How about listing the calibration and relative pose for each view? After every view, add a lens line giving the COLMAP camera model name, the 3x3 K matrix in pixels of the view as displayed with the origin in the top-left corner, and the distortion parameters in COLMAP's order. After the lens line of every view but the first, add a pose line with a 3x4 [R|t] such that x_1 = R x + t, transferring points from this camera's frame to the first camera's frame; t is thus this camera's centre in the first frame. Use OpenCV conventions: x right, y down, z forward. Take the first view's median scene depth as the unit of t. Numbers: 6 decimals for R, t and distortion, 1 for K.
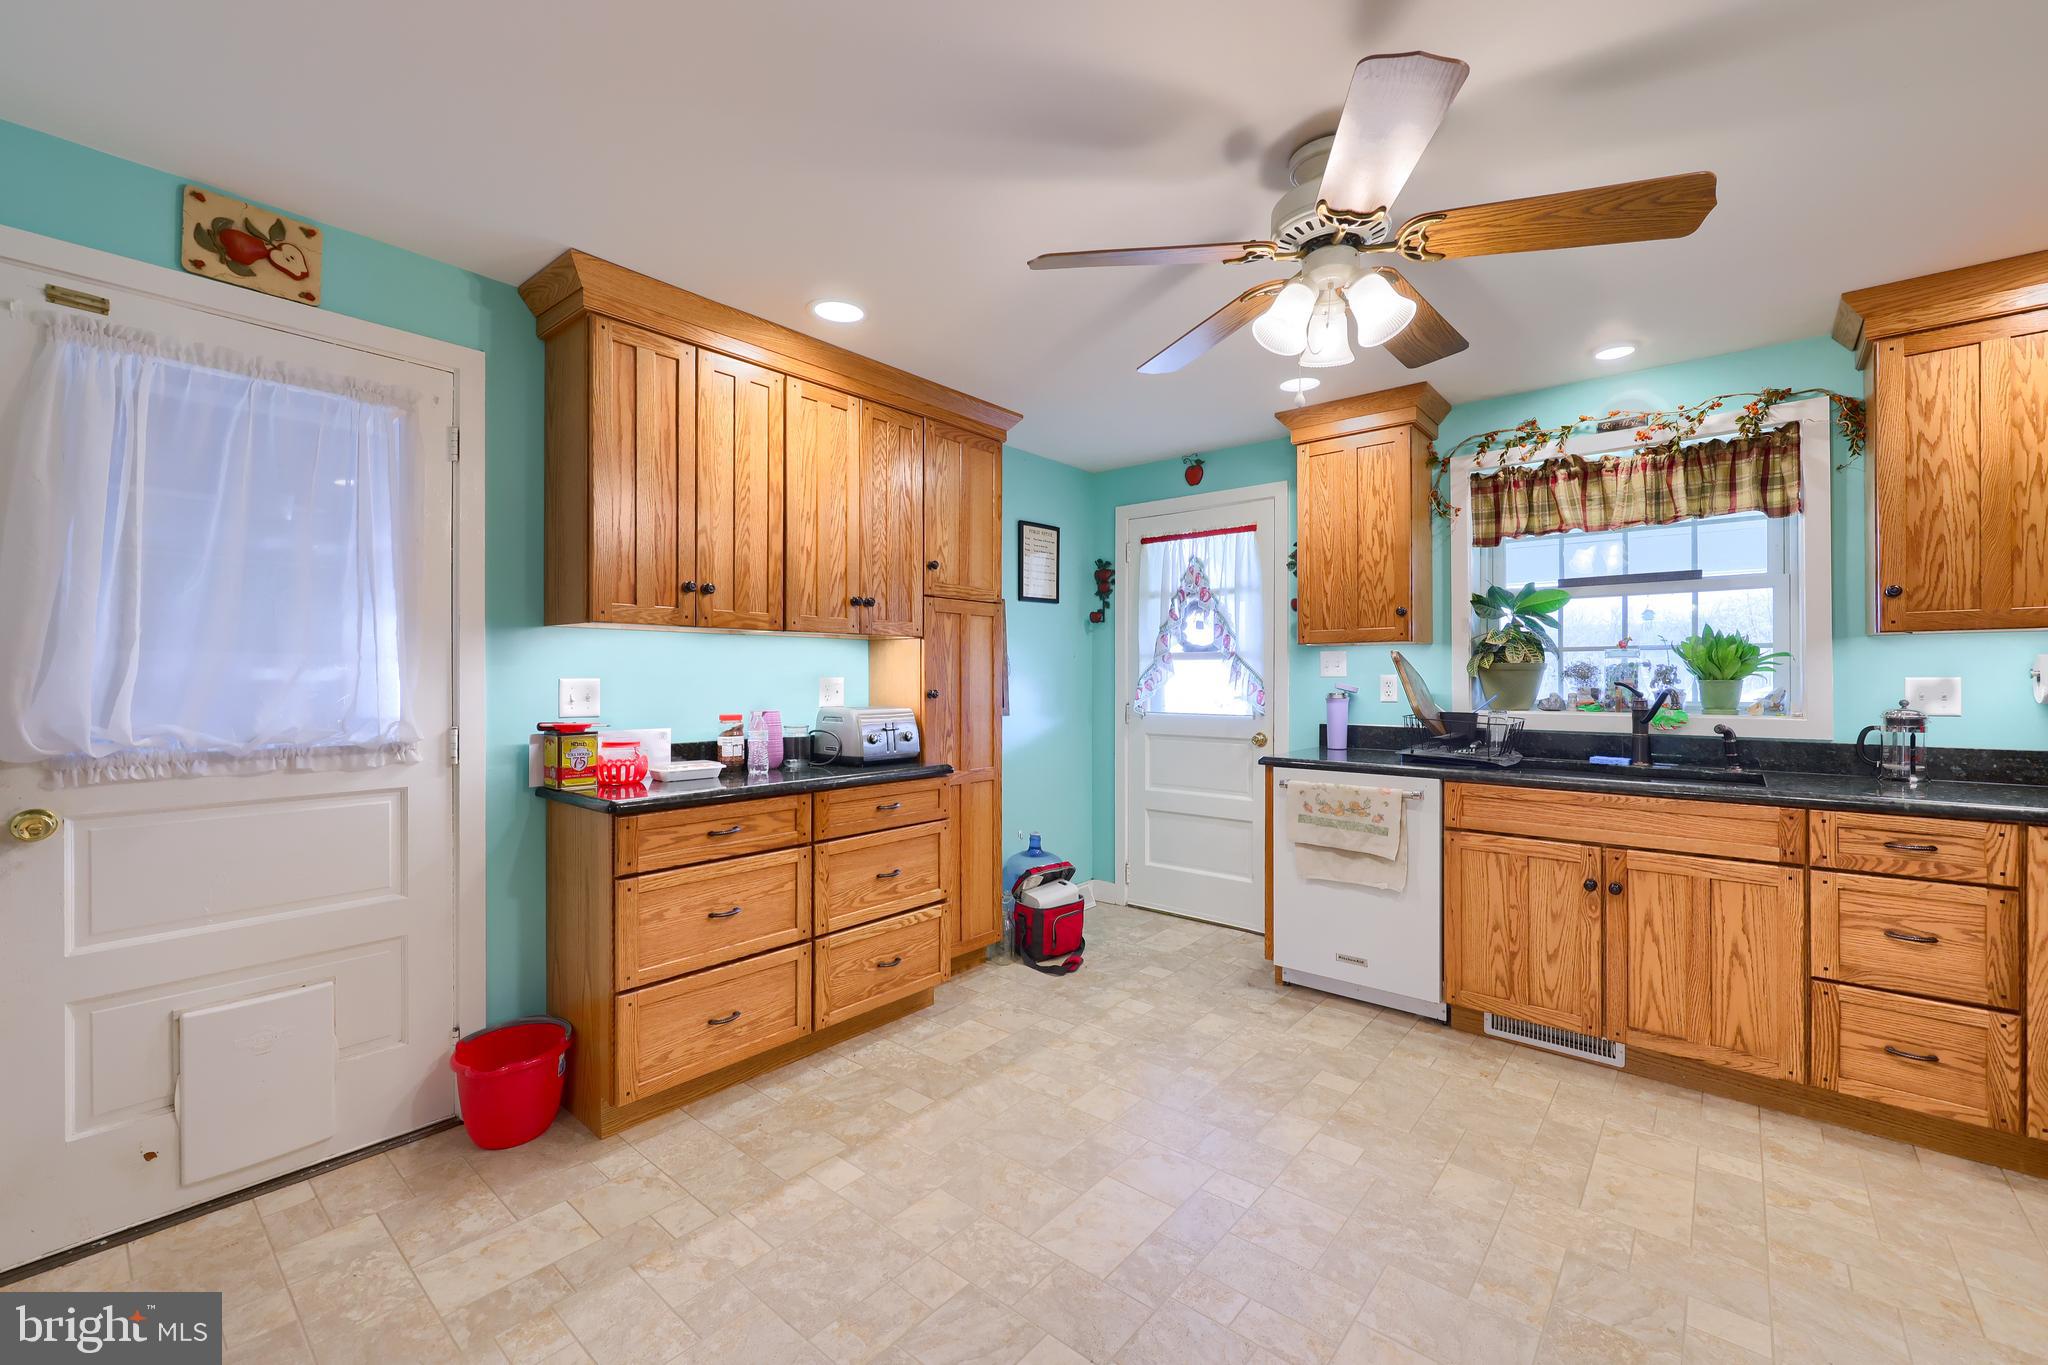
lens RADIAL K [[833.8, 0, 1023.2], [0, 833.8, 679.7], [0, 0, 1]] dist [-0.001000, -0.000004]
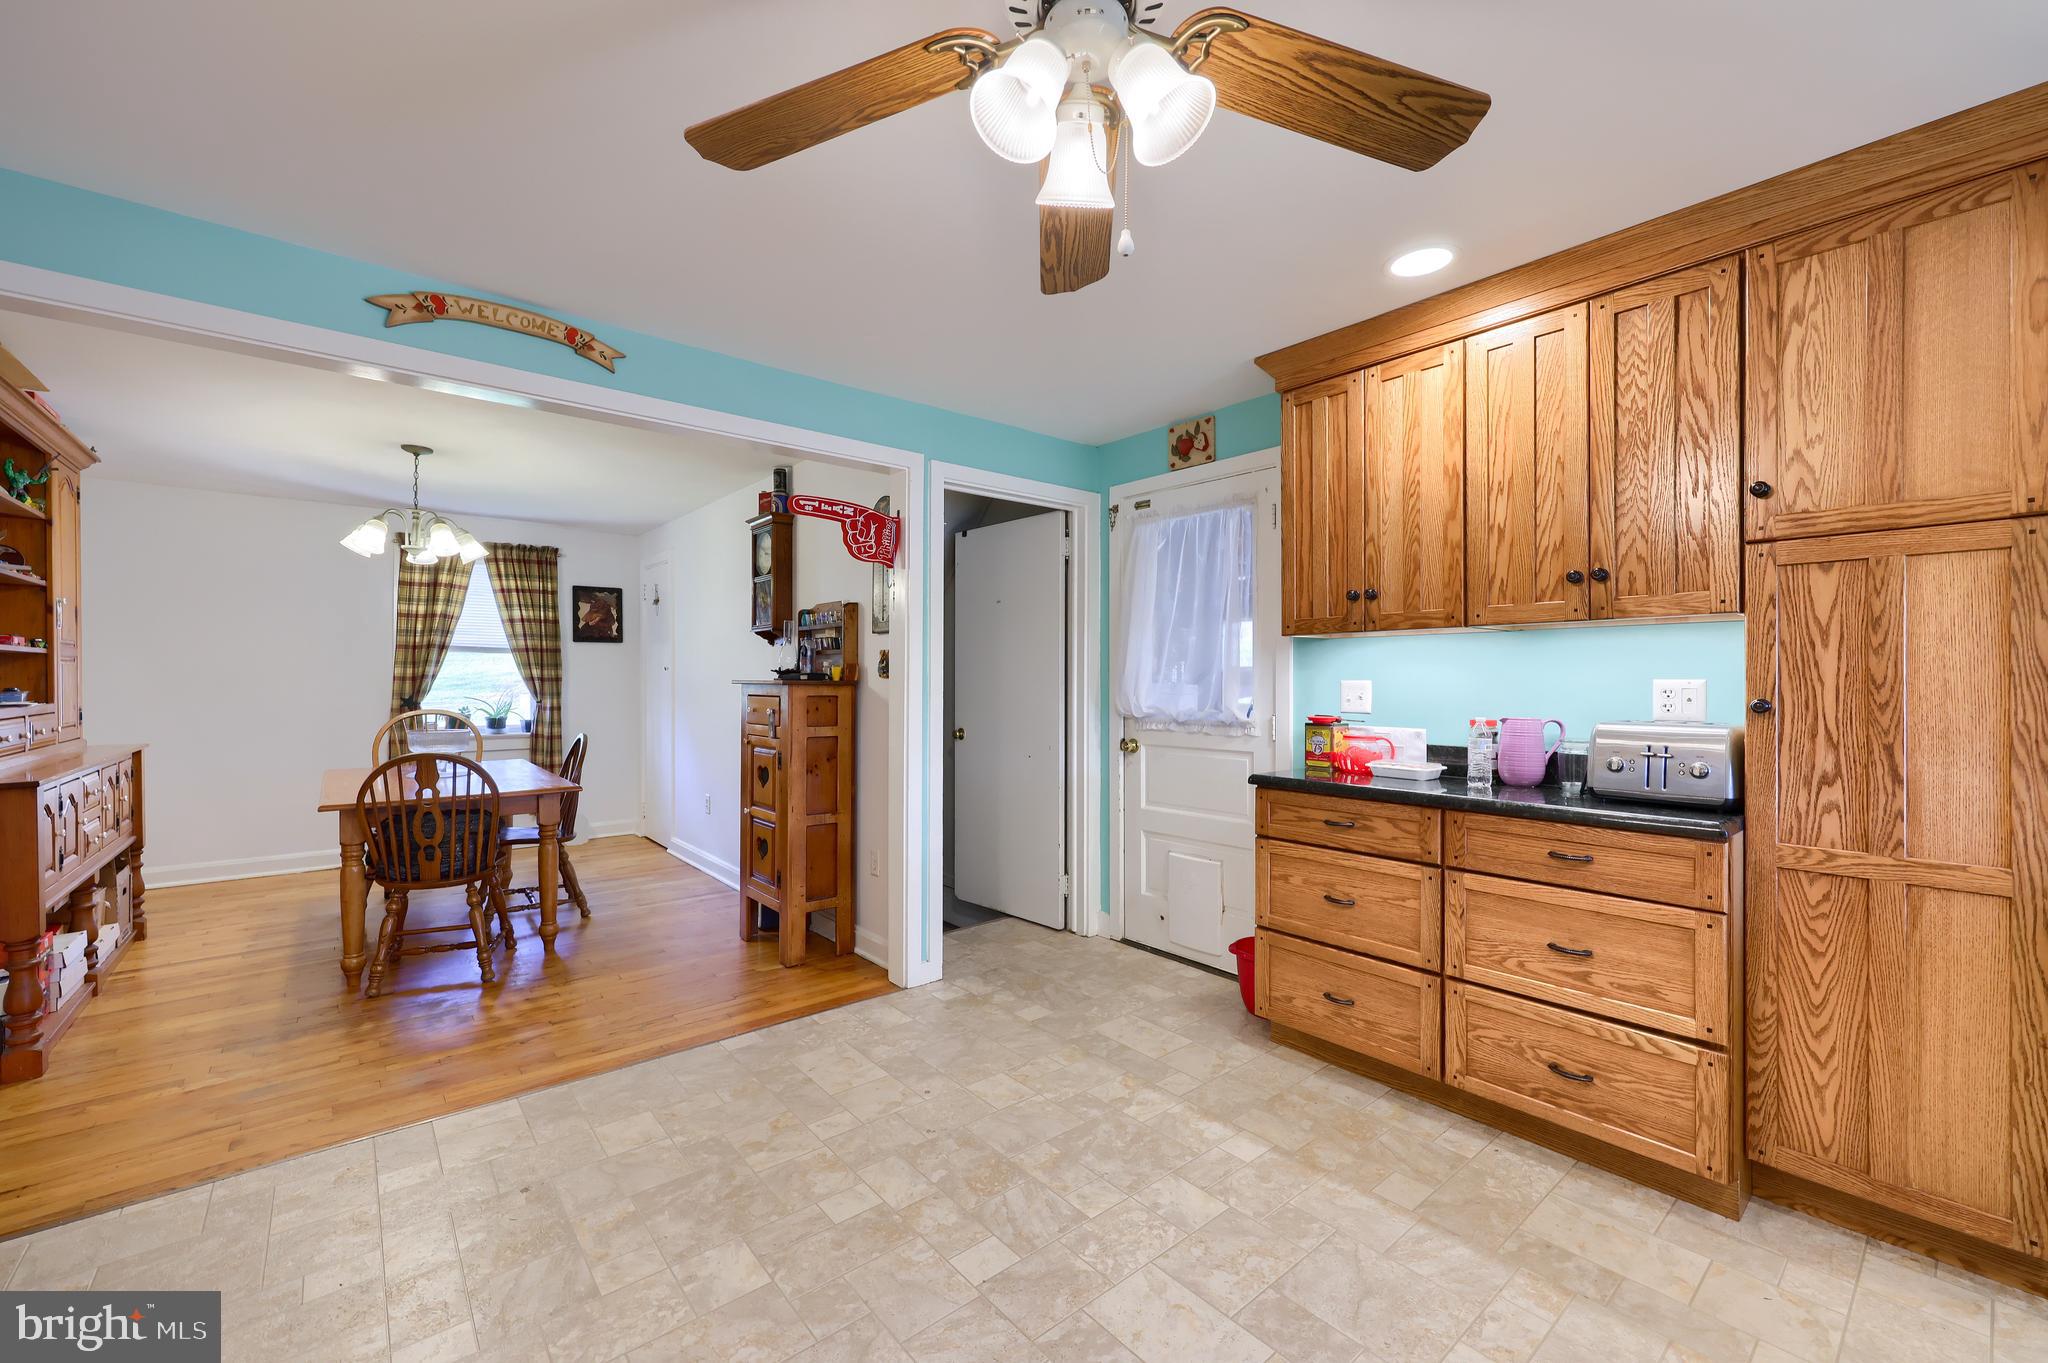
lens RADIAL K [[797.0, 0, 1011.1], [0, 797.0, 679.0], [0, 0, 1]] dist [-0.027493, 0.007675]
pose [[-0.171558, -0.004165, -0.985165, 0.591919], [-0.005813, 0.999978, -0.003215, 0.002960], [0.985157, 0.005175, -0.171578, 0.635387]]
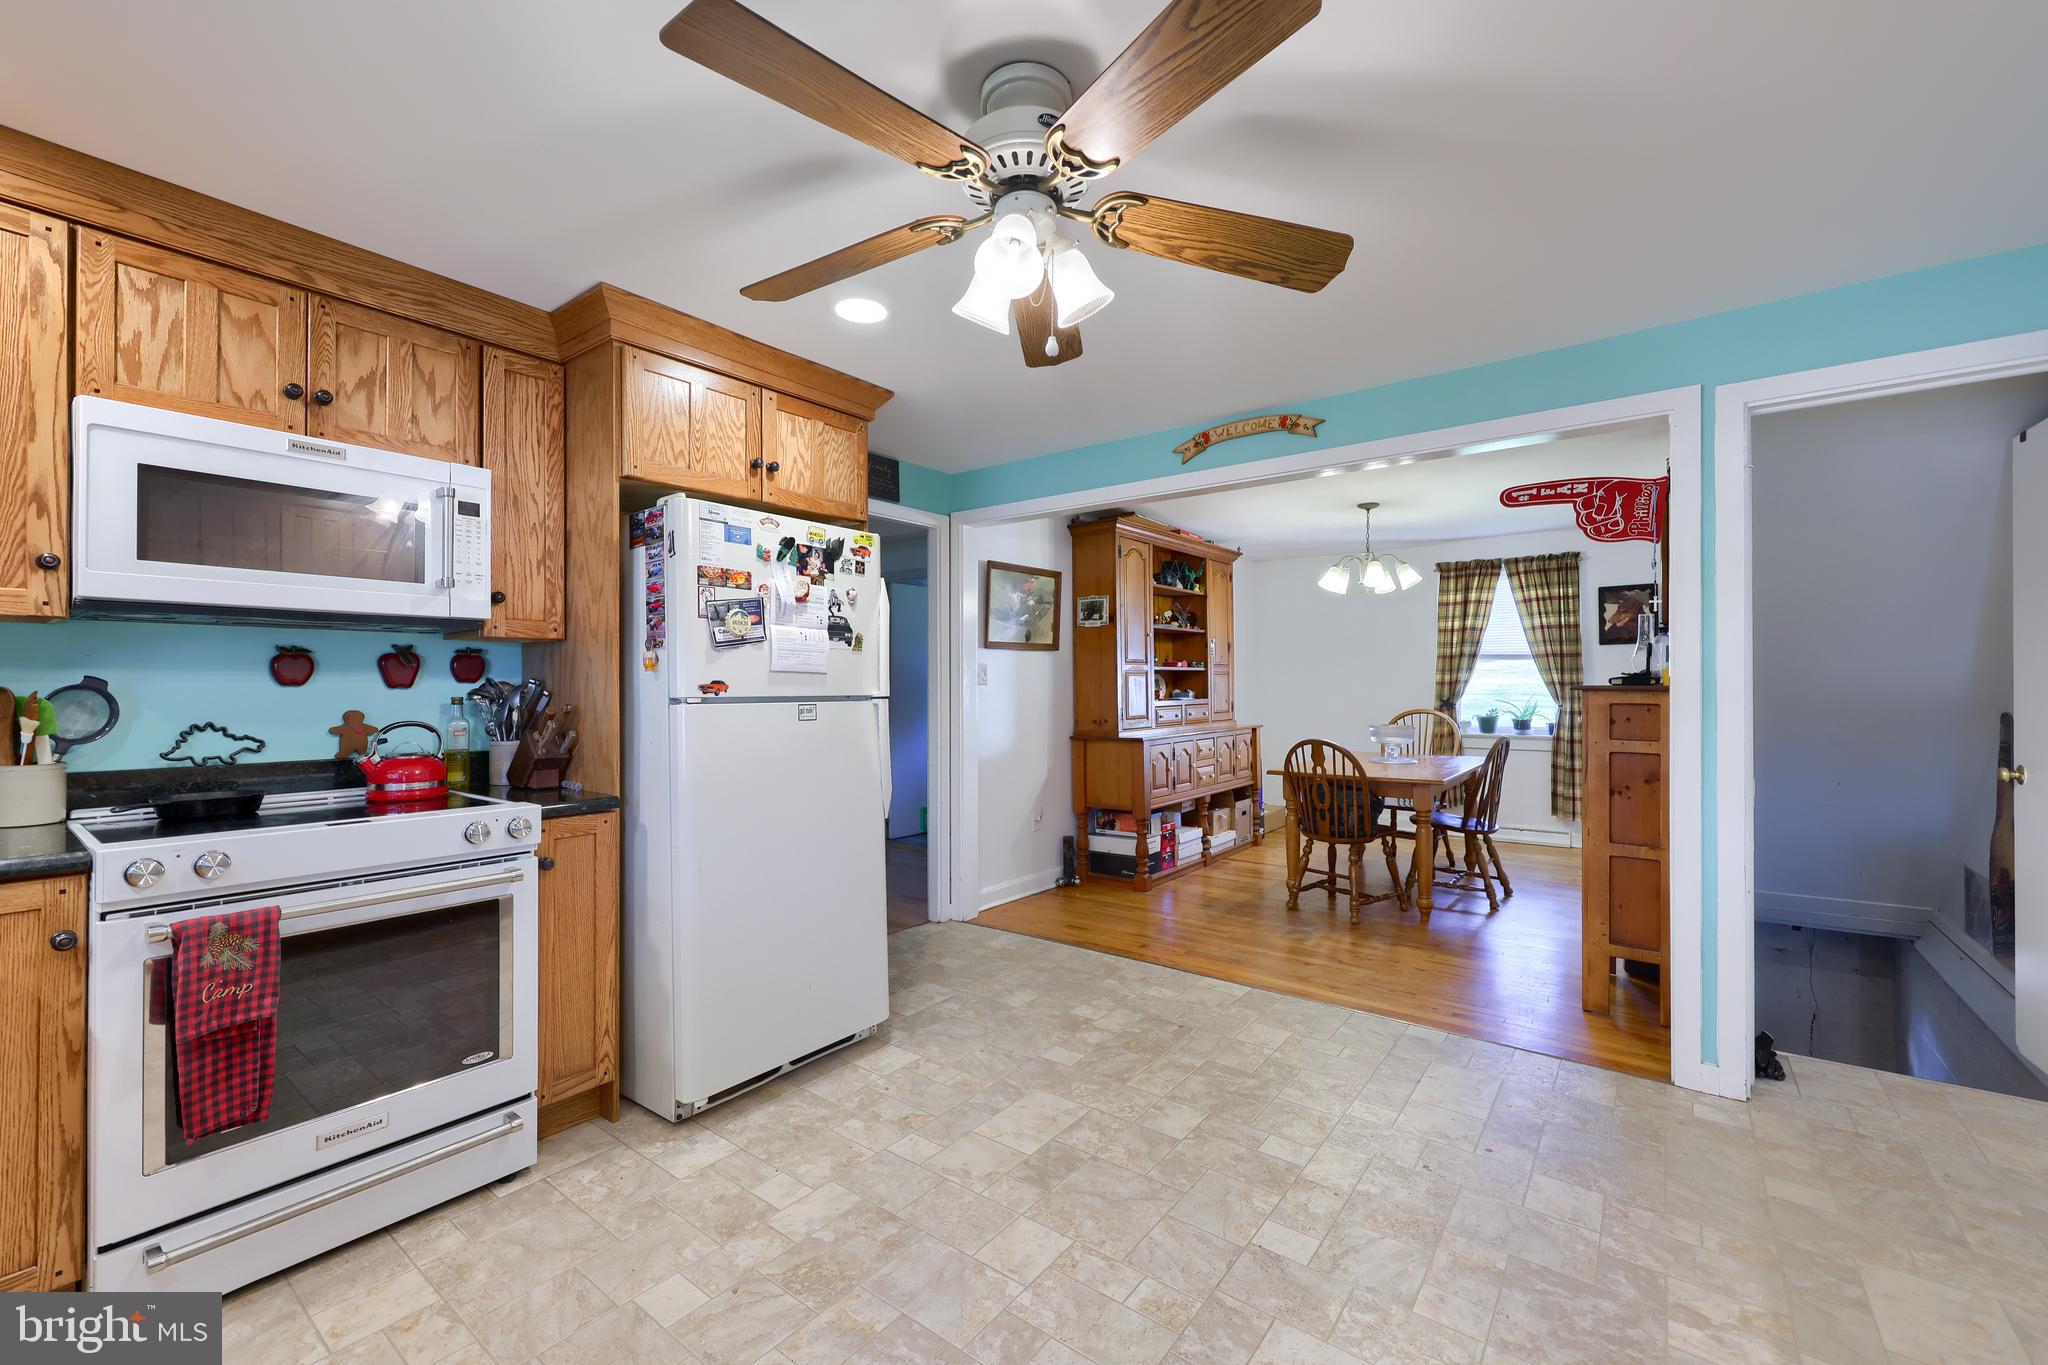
lens RADIAL K [[795.5, 0, 1054.4], [0, 795.5, 682.3], [0, 0, 1]] dist [-0.013786, 0.000007]
pose [[-0.996753, 0.000143, -0.080518, 0.247955], [0.000053, 0.999999, 0.001115, -0.002183], [0.080518, 0.001107, -0.996753, 1.109623]]
